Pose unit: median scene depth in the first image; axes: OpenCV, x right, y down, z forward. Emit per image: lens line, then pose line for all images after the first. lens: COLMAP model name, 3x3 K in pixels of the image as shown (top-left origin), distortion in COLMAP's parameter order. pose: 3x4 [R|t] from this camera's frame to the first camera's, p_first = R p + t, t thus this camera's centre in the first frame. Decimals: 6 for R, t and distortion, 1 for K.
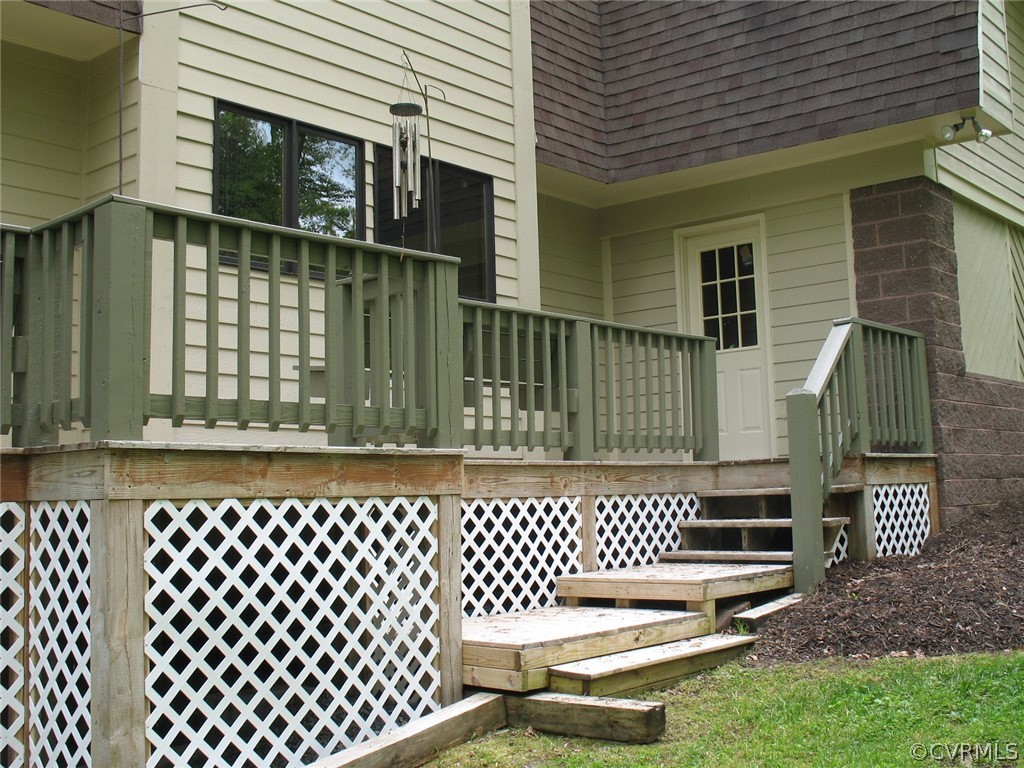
lens RADIAL K [[1191.8, 0, 512.0], [0, 1191.8, 384.0], [0, 0, 1]] dist [-0.170567, 0.196728]
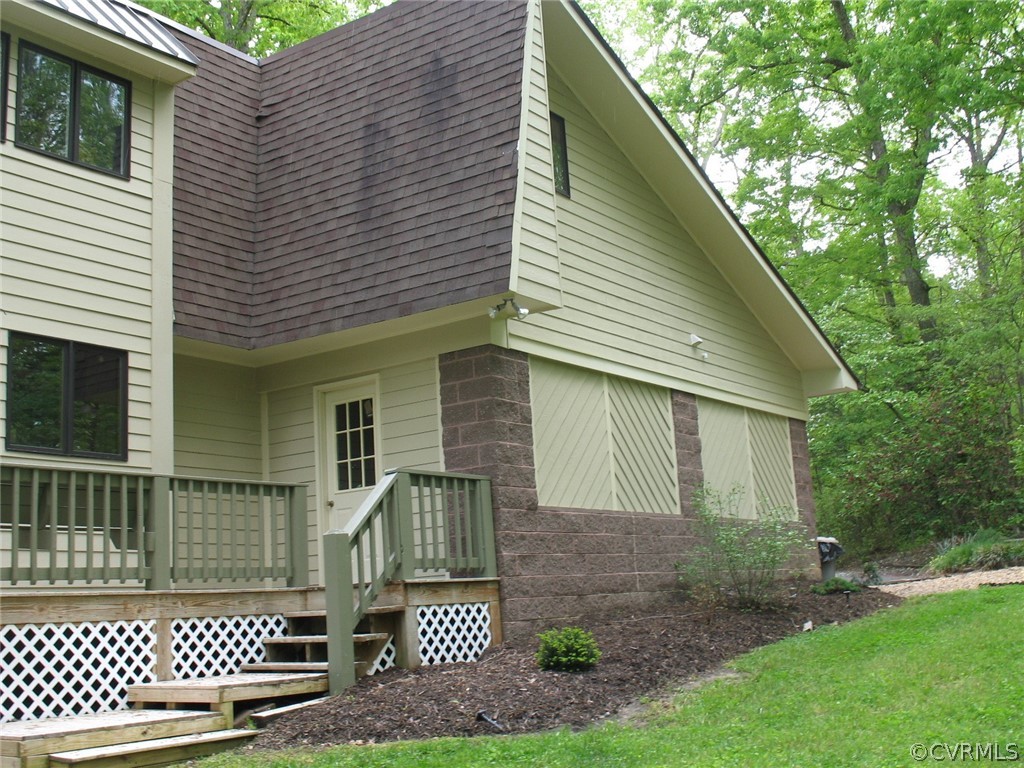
lens RADIAL K [[1191.8, 0, 512.0], [0, 1191.8, 384.0], [0, 0, 1]] dist [-0.170567, 0.196728]
pose [[0.994860, -0.010823, 0.100679, 0.267469], [0.020104, 0.995589, -0.091637, -0.026327], [-0.099243, 0.093190, 0.990690, -0.228119]]
